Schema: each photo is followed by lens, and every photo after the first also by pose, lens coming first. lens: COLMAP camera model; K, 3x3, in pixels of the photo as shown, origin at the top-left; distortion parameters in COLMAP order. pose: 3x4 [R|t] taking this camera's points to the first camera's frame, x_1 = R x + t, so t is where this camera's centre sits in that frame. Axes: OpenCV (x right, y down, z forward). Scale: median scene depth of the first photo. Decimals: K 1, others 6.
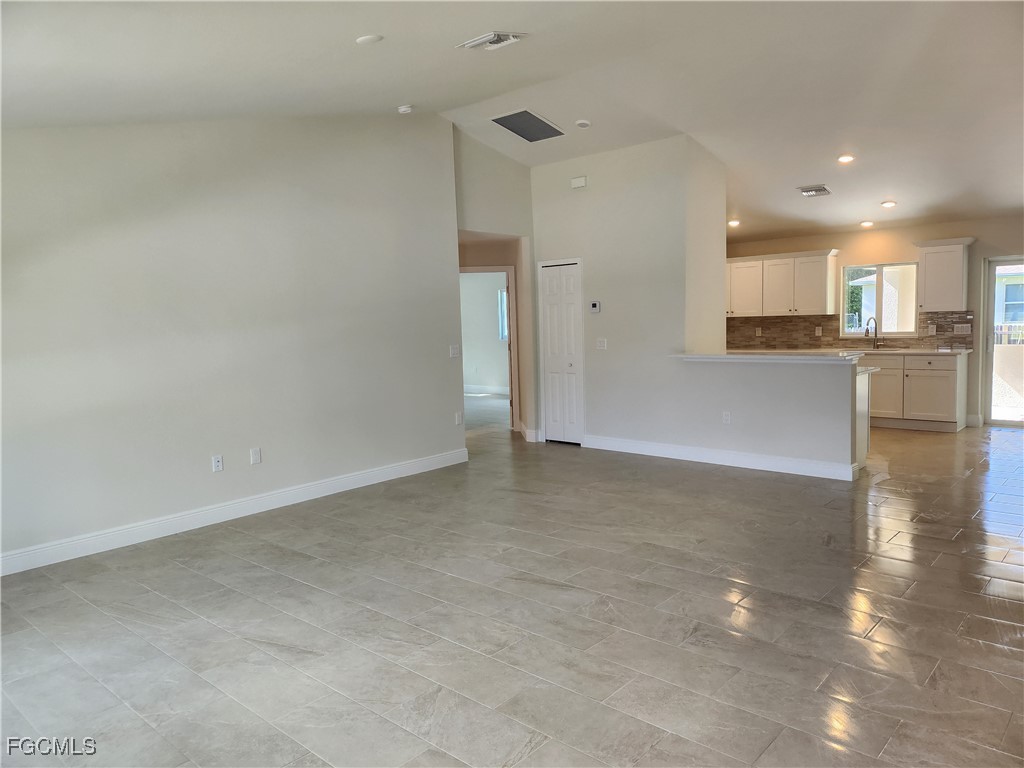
lens RADIAL K [[714.2, 0, 505.6], [0, 714.2, 382.5], [0, 0, 1]] dist [0.072060, -0.077660]
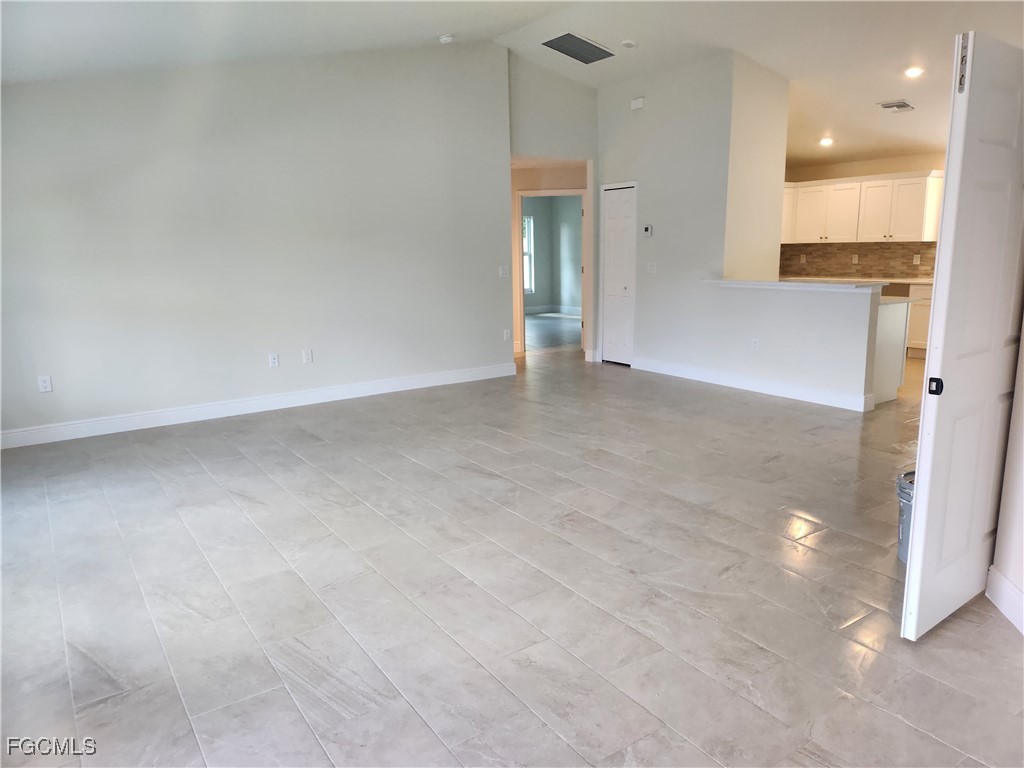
lens RADIAL K [[714.2, 0, 525.0], [0, 714.2, 379.0], [0, 0, 1]] dist [0.072060, -0.077660]
pose [[0.975638, 0.056833, -0.211896, 0.176390], [-0.035220, 0.993910, 0.104417, 0.003168], [0.216540, -0.094410, 0.971698, -0.045023]]
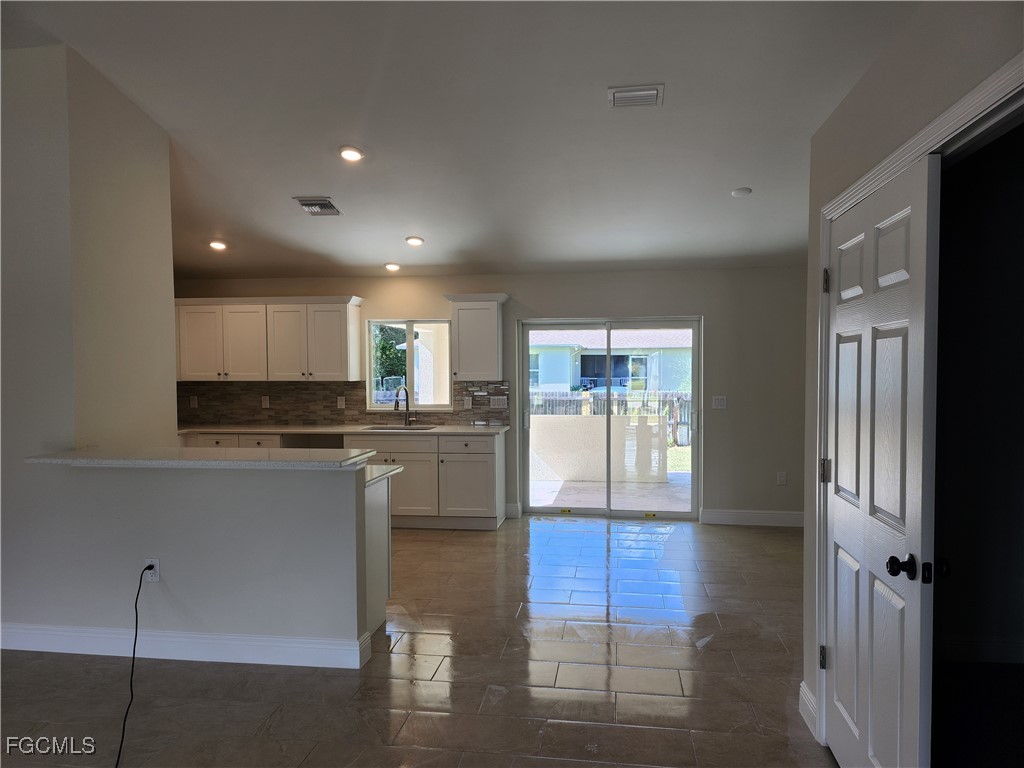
lens RADIAL K [[714.2, 0, 519.9], [0, 714.2, 399.2], [0, 0, 1]] dist [0.072060, -0.077660]
pose [[0.822151, 0.003598, 0.569258, 0.189570], [0.029279, 0.998389, -0.048596, -0.038673], [-0.568516, 0.056621, 0.820722, 0.325912]]
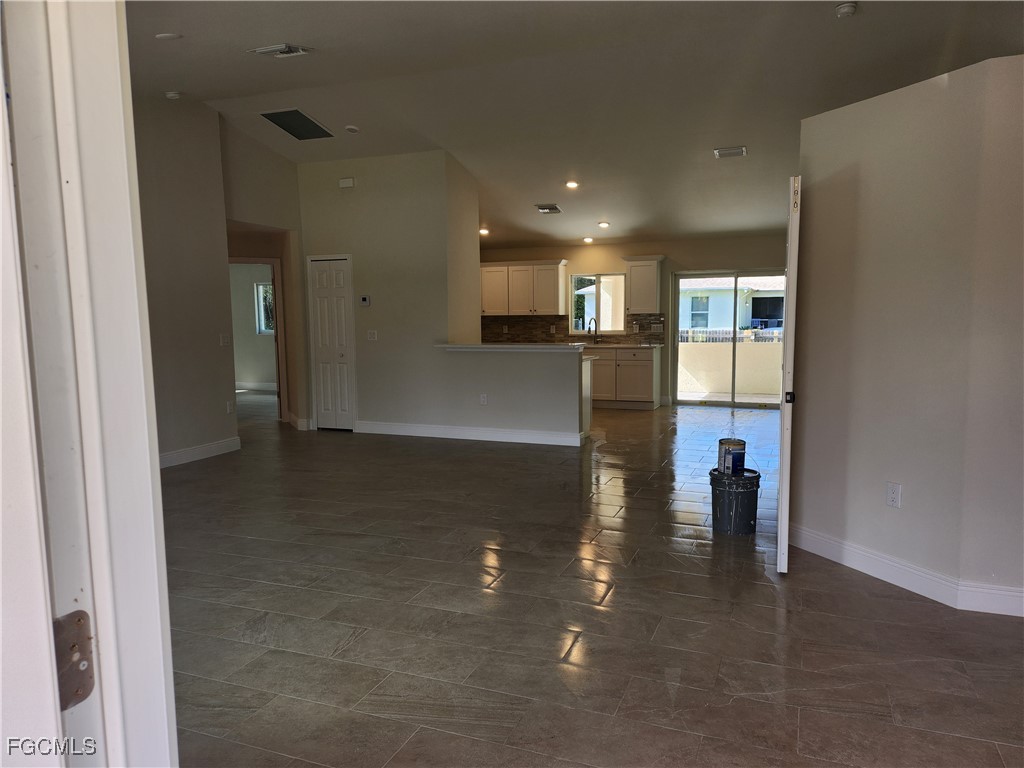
lens RADIAL K [[714.2, 0, 513.1], [0, 714.2, 393.5], [0, 0, 1]] dist [0.072060, -0.077660]
pose [[0.937148, -0.016888, 0.348522, -0.042326], [0.012750, 0.999818, 0.014161, 0.020002], [-0.348698, -0.008827, 0.937194, -0.083790]]
